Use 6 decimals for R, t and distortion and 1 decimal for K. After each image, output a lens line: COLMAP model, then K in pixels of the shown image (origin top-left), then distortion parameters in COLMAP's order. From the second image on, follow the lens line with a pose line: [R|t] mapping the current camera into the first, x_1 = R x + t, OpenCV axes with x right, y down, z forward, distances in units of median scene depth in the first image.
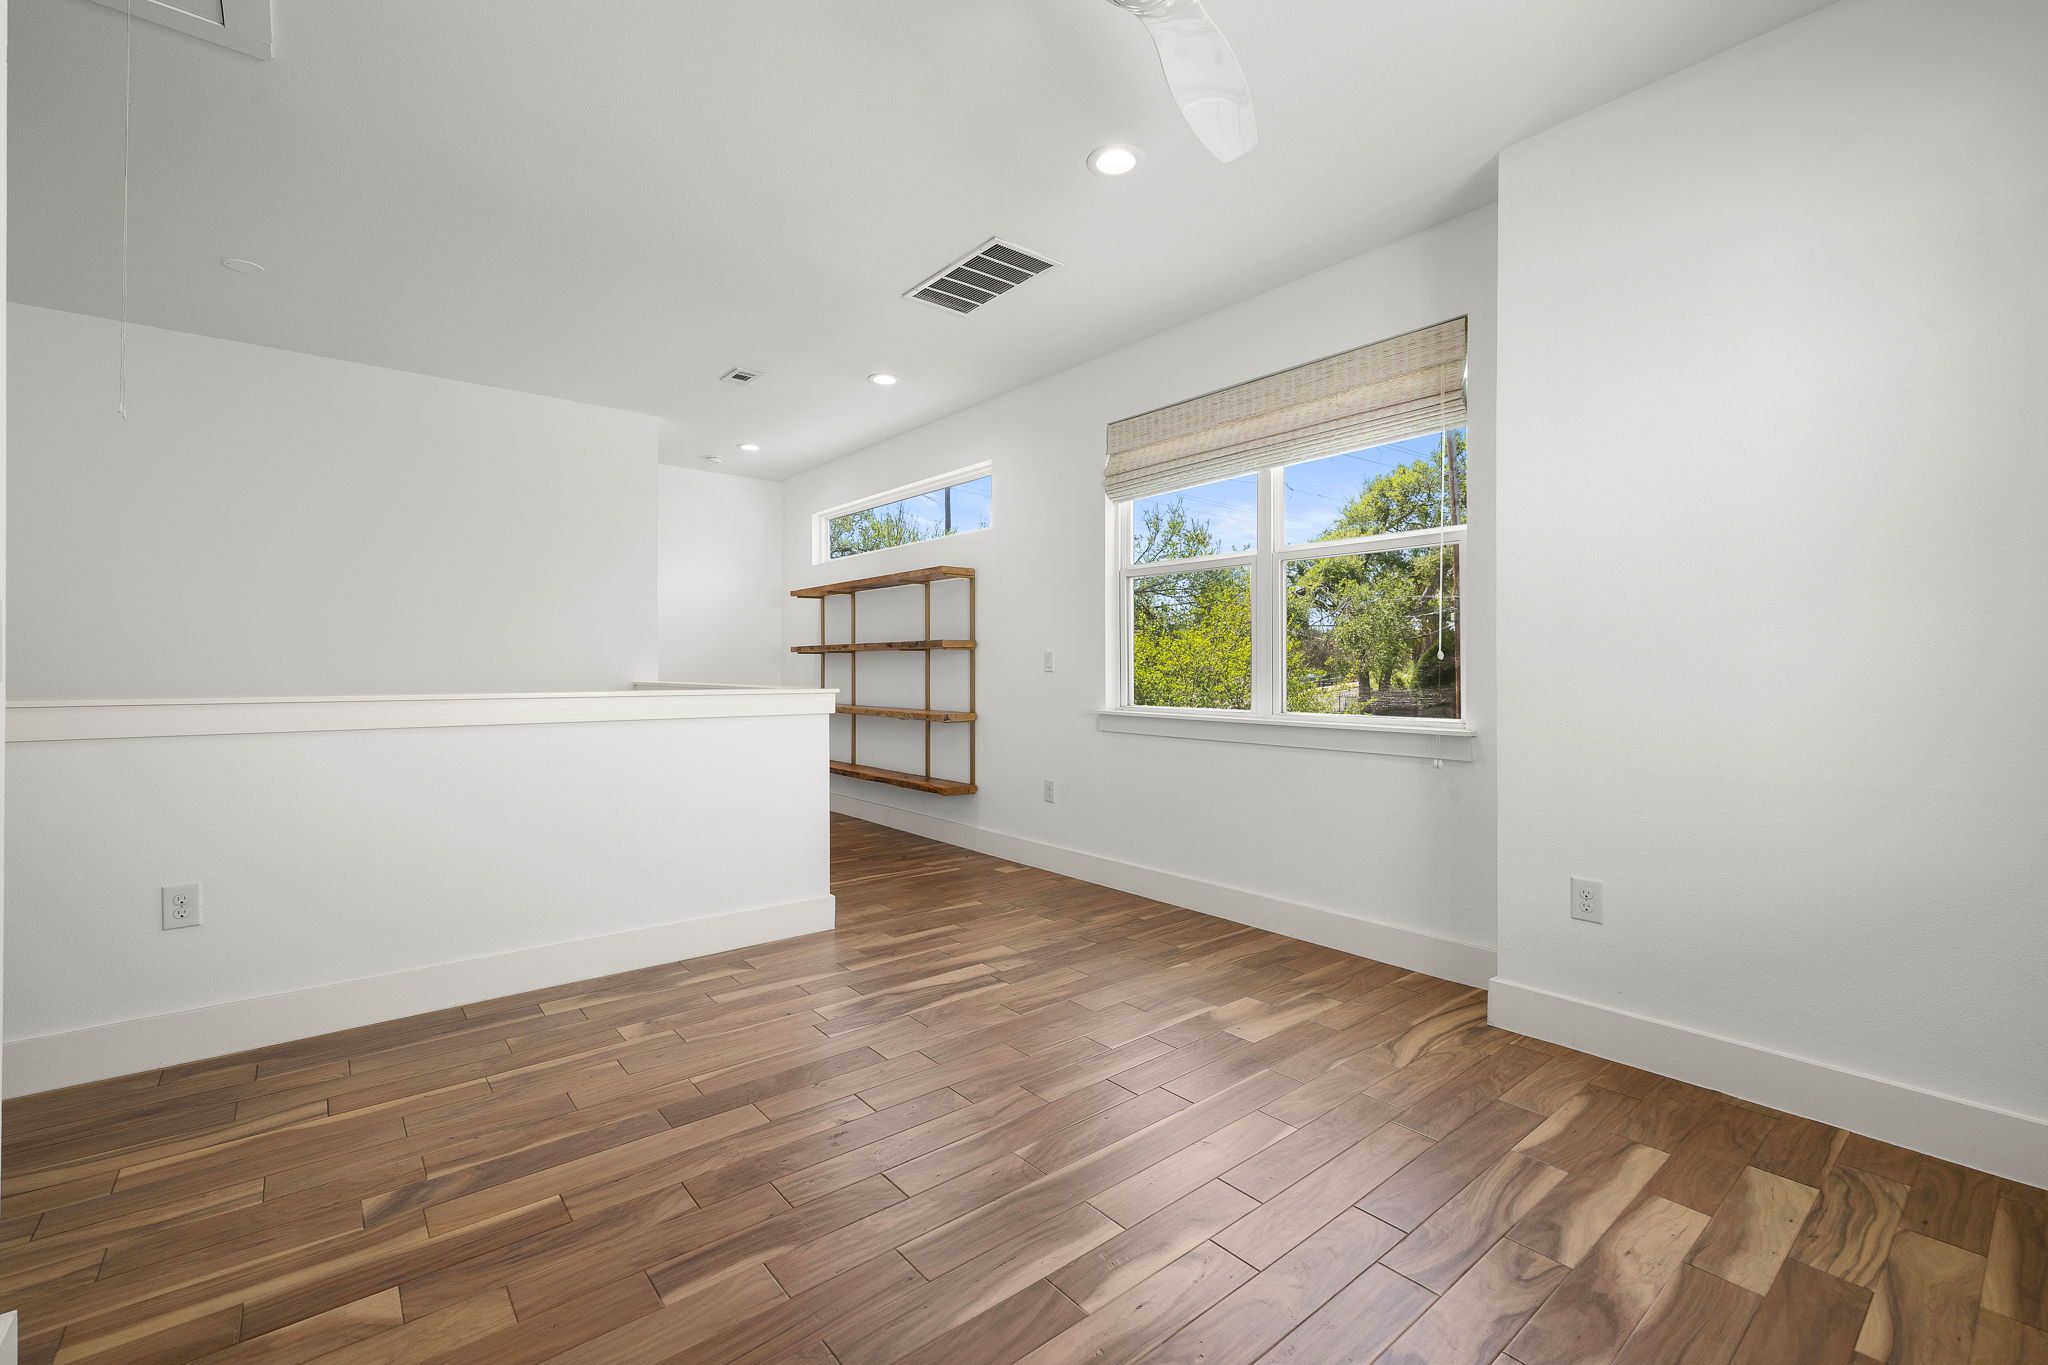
lens RADIAL K [[870.3, 0, 1018.1], [0, 870.3, 673.3], [0, 0, 1]] dist [0.006594, 0.000412]
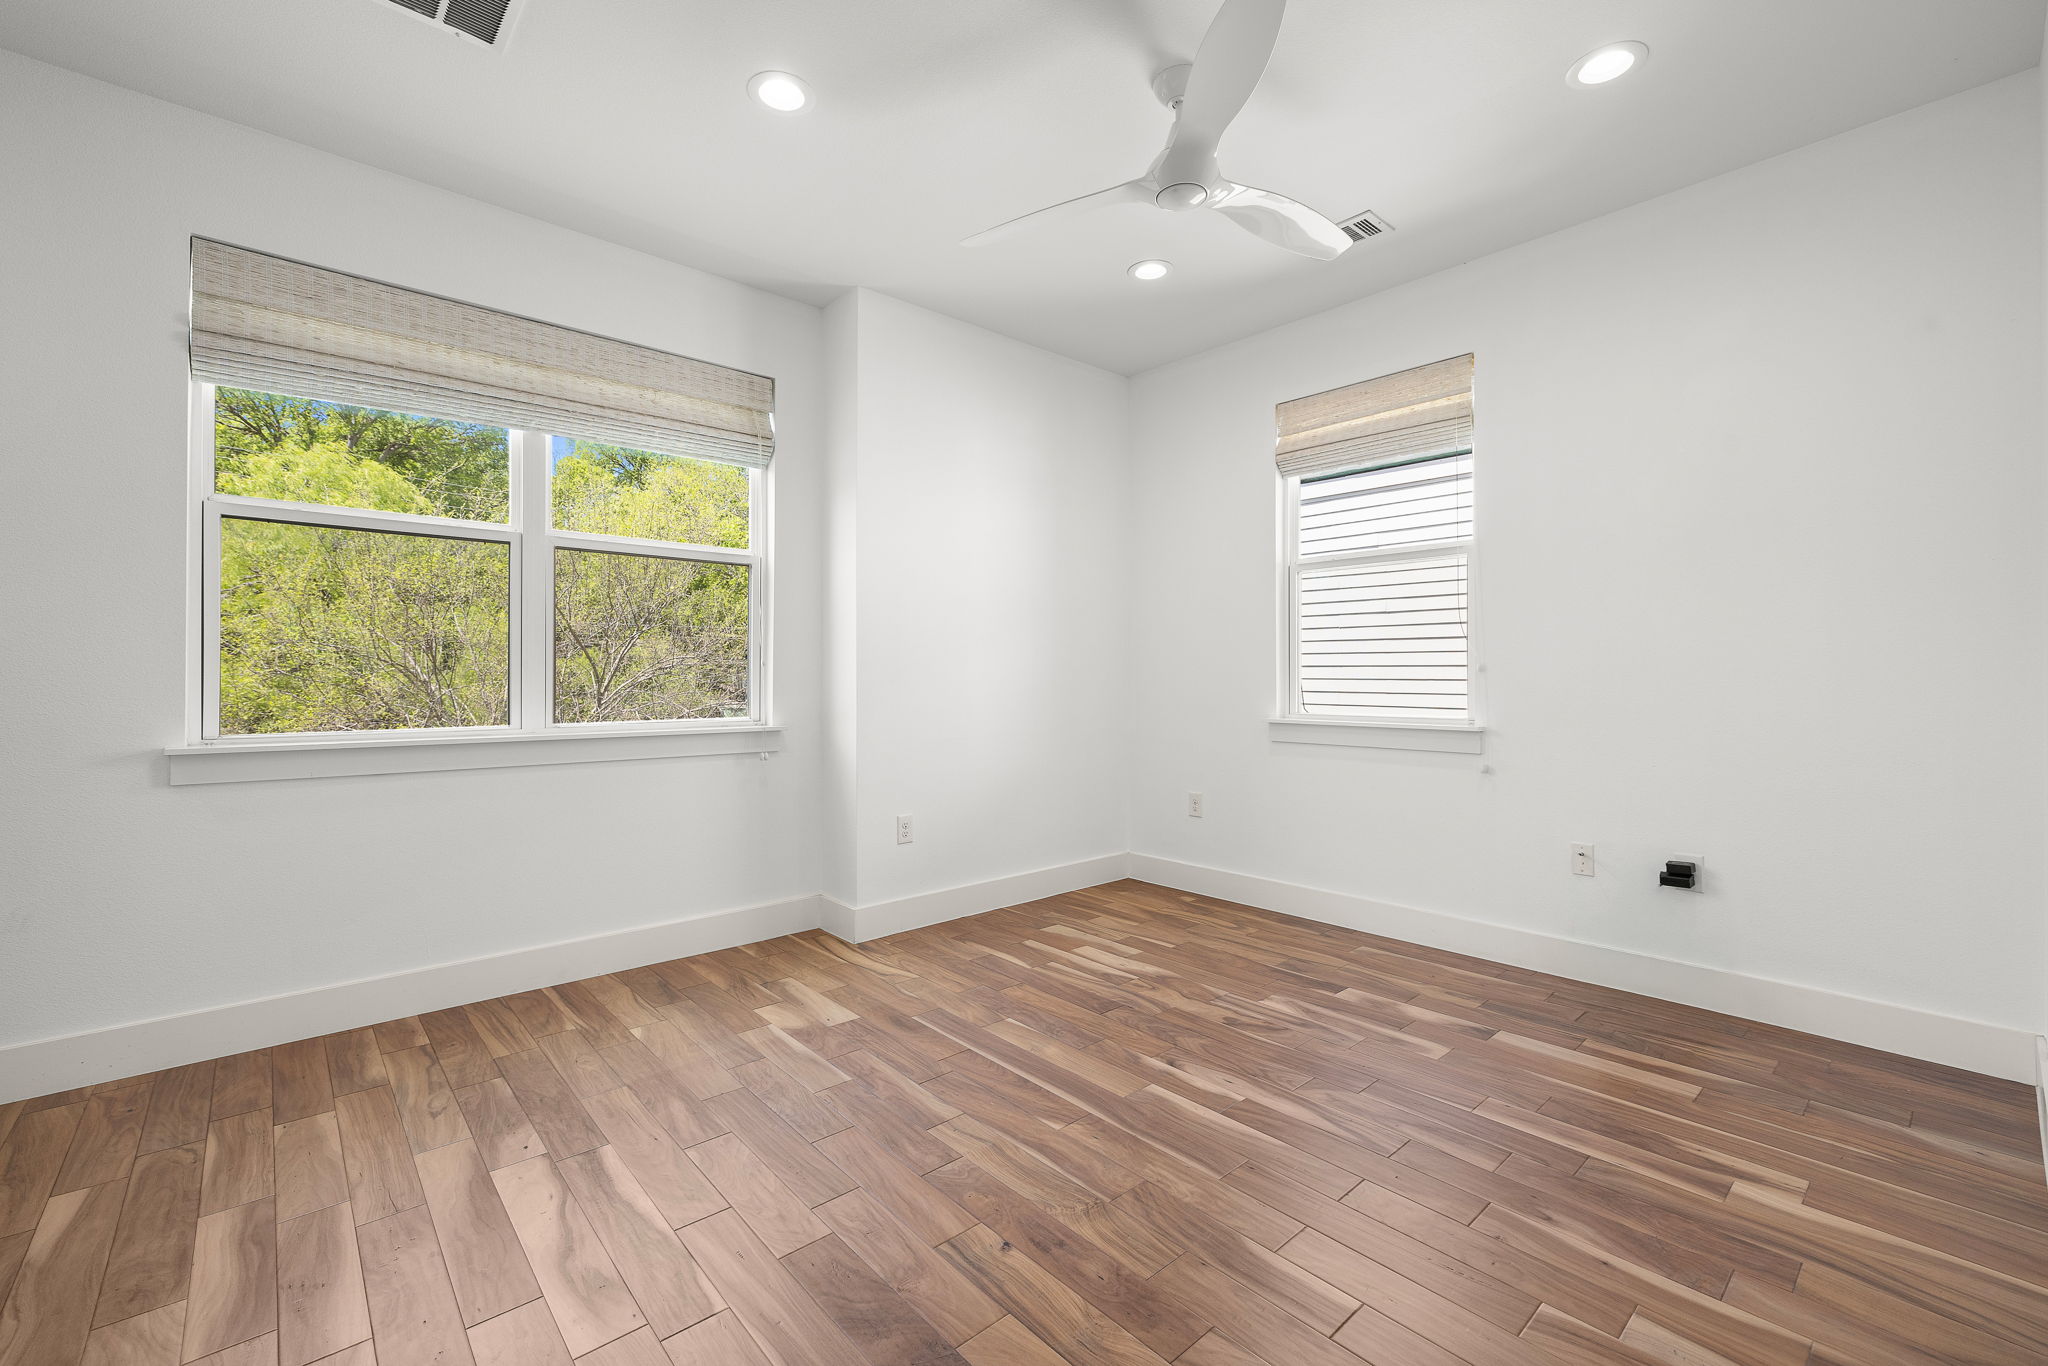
lens RADIAL K [[870.3, 0, 1017.7], [0, 870.3, 679.0], [0, 0, 1]] dist [0.006594, 0.000412]
pose [[-0.044010, -0.004278, 0.999022, -0.663382], [0.003343, 0.999985, 0.004429, -0.002434], [-0.999025, 0.003534, -0.043995, 0.684041]]
